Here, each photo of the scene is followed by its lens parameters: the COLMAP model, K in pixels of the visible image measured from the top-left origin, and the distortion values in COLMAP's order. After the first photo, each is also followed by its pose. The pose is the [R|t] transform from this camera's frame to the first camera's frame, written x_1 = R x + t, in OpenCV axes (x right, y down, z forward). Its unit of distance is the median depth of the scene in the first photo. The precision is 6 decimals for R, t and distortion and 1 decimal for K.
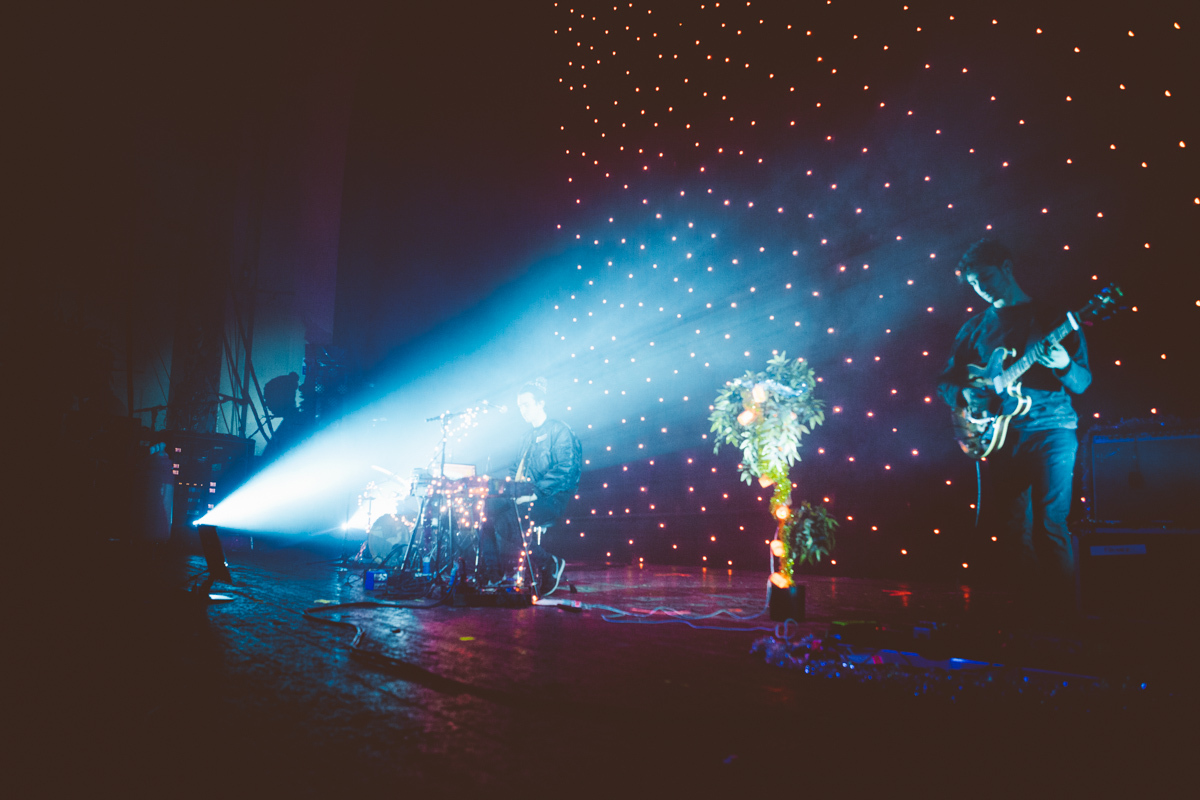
lens RADIAL K [[840.8, 0, 600.0], [0, 840.8, 400.0], [0, 0, 1]] dist [-0.050490, 0.005324]
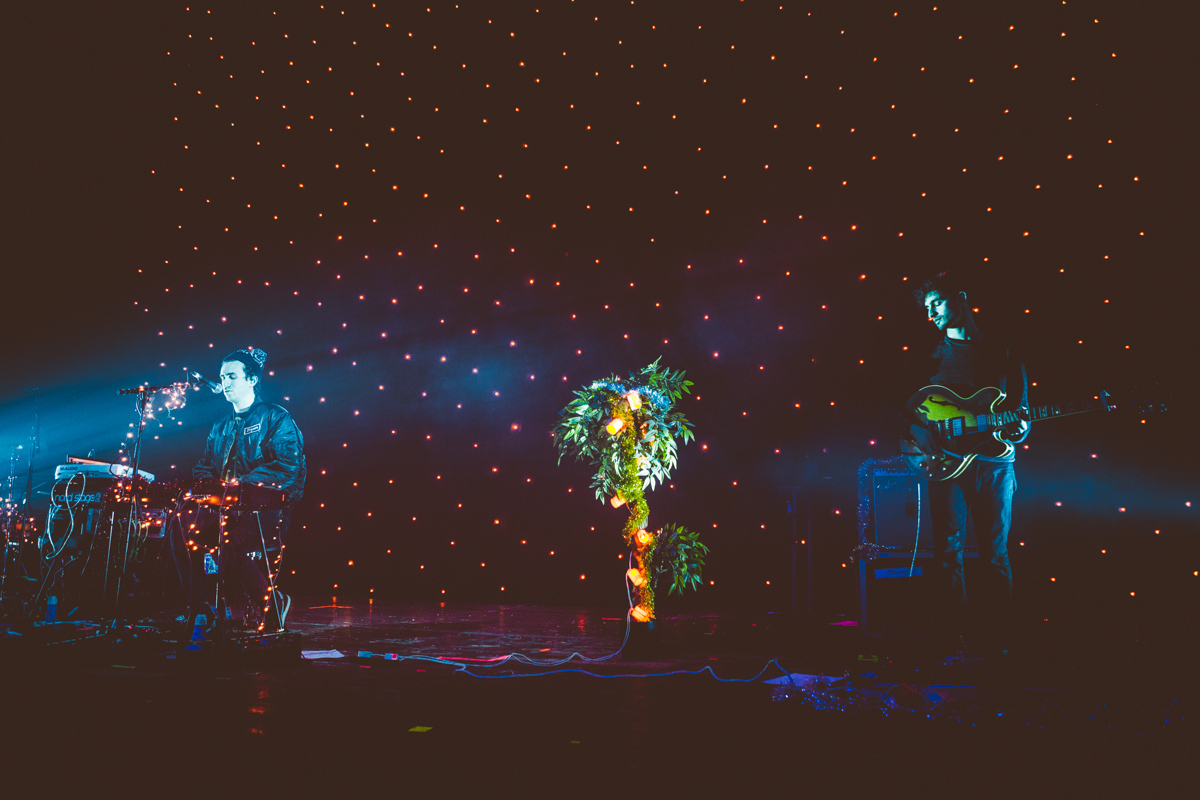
lens RADIAL K [[840.8, 0, 600.0], [0, 840.8, 400.0], [0, 0, 1]] dist [-0.050490, 0.005324]
pose [[0.820747, 0.098098, 0.562806, -0.320014], [-0.084097, 0.995161, -0.050818, 0.038160], [-0.565068, -0.005622, 0.825025, 0.283486]]
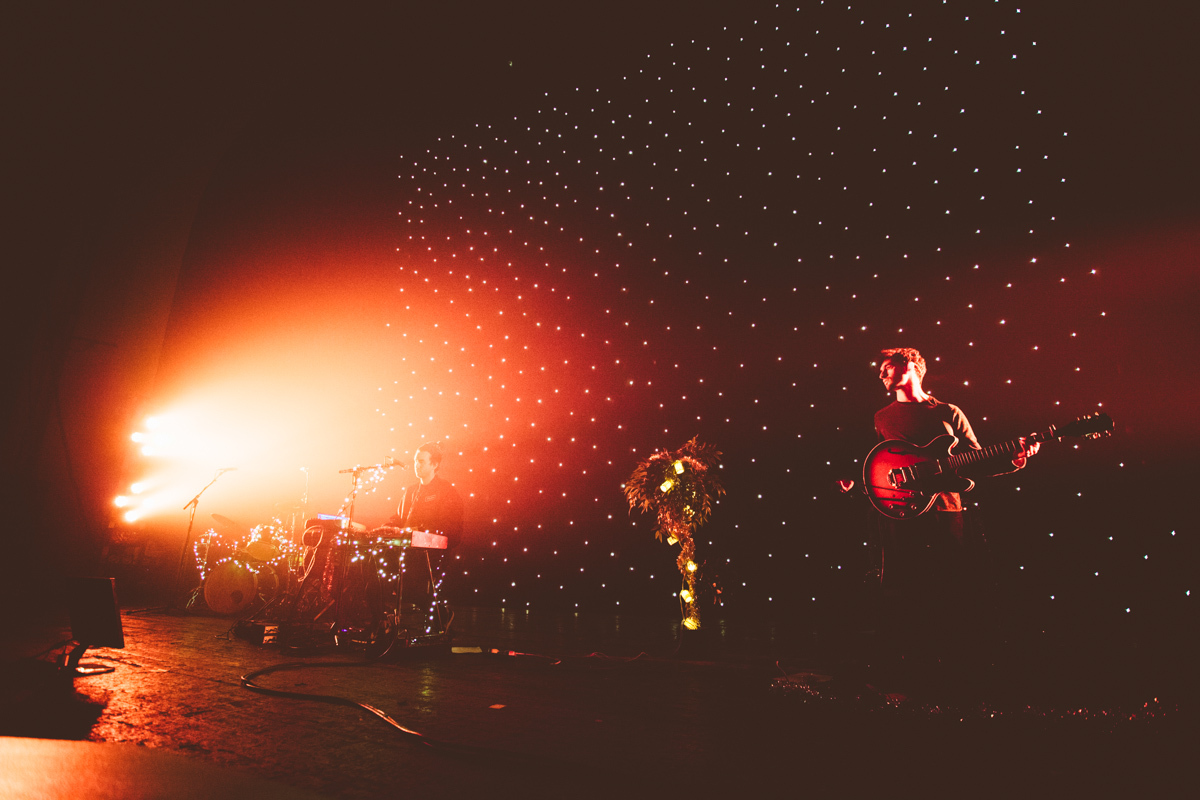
lens RADIAL K [[599.3, 0, 600.0], [0, 599.3, 400.0], [0, 0, 1]] dist [-0.060291, 0.000336]
pose [[0.911331, 0.110747, 0.396499, -0.260405], [-0.058217, 0.988126, -0.142188, 0.026017], [-0.407538, 0.106498, 0.906957, 0.236334]]
